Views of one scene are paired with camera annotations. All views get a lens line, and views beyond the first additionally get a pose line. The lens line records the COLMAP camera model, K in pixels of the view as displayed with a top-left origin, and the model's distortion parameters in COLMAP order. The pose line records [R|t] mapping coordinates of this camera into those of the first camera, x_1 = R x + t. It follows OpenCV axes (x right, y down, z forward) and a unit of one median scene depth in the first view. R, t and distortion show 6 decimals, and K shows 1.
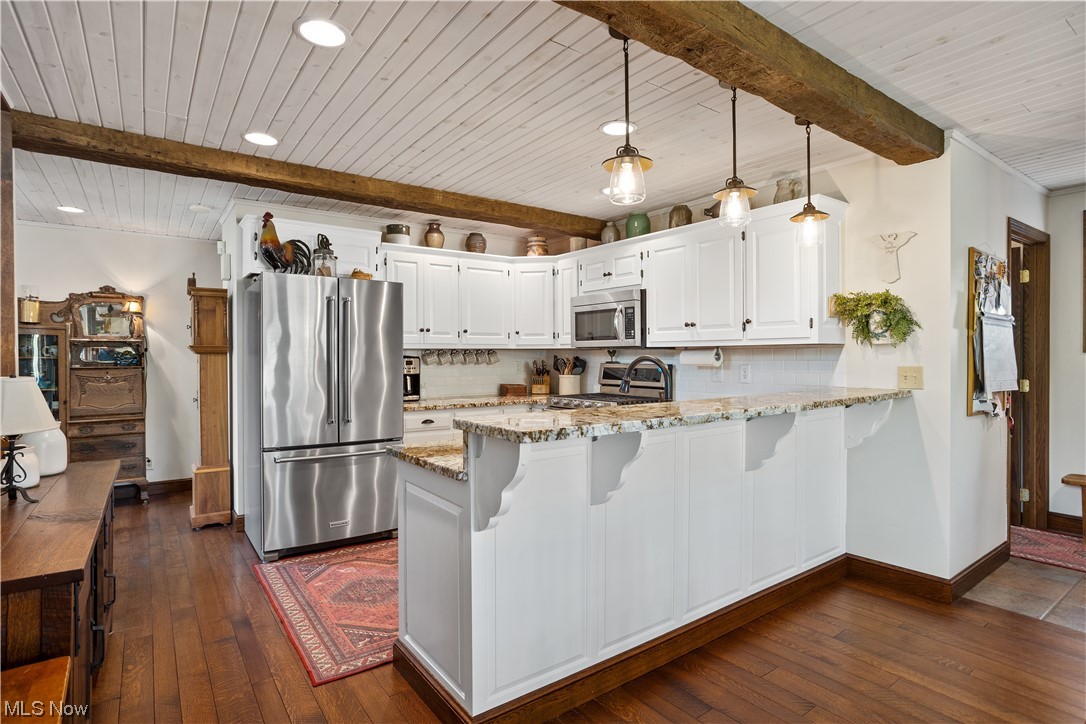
lens RADIAL K [[556.0, 0, 546.1], [0, 556.0, 356.9], [0, 0, 1]] dist [-0.000032, 0.000038]
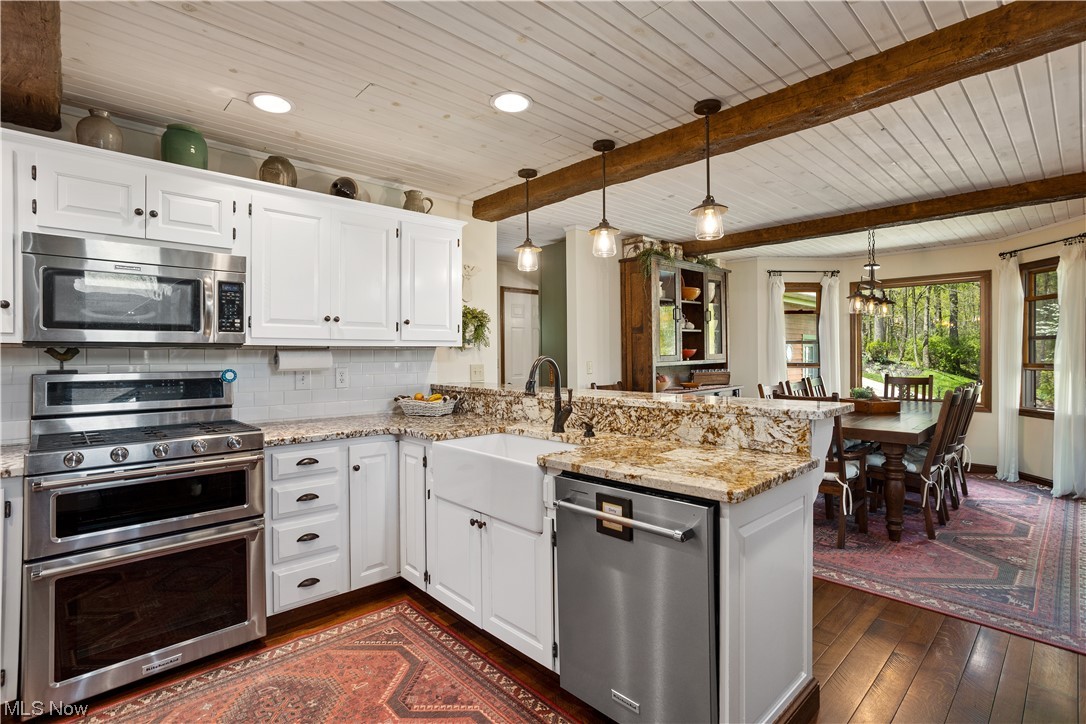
lens RADIAL K [[520.5, 0, 546.6], [0, 520.5, 357.9], [0, 0, 1]] dist [-0.001858, 0.002393]
pose [[-0.122187, -0.007526, 0.992479, -0.592087], [0.003700, 0.999961, 0.008038, -0.008254], [-0.992500, 0.004655, -0.122154, 0.877326]]
